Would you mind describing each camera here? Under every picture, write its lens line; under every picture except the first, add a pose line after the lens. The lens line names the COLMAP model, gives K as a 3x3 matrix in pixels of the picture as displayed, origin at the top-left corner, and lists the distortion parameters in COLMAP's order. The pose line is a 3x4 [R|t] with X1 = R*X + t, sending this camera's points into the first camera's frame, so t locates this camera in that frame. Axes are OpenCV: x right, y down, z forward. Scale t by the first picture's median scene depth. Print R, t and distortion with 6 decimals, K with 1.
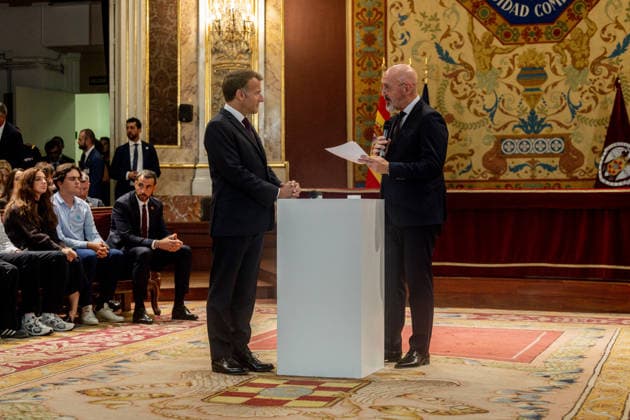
lens RADIAL K [[1253.3, 0, 315.3], [0, 1253.3, 208.5], [0, 0, 1]] dist [-0.008170, 0.041184]
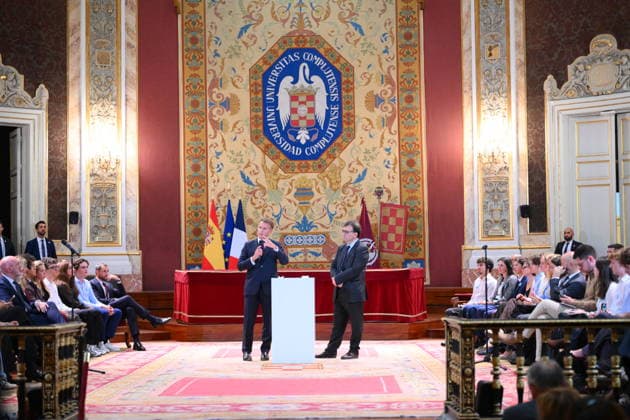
lens RADIAL K [[1253.3, 0, 315.3], [0, 1253.3, 208.5], [0, 0, 1]] dist [-0.008170, 0.041184]
pose [[0.956183, 0.004468, 0.292736, -0.259830], [0.012259, 0.998396, -0.055282, -0.003587], [-0.292514, 0.056448, 0.954594, -0.458748]]
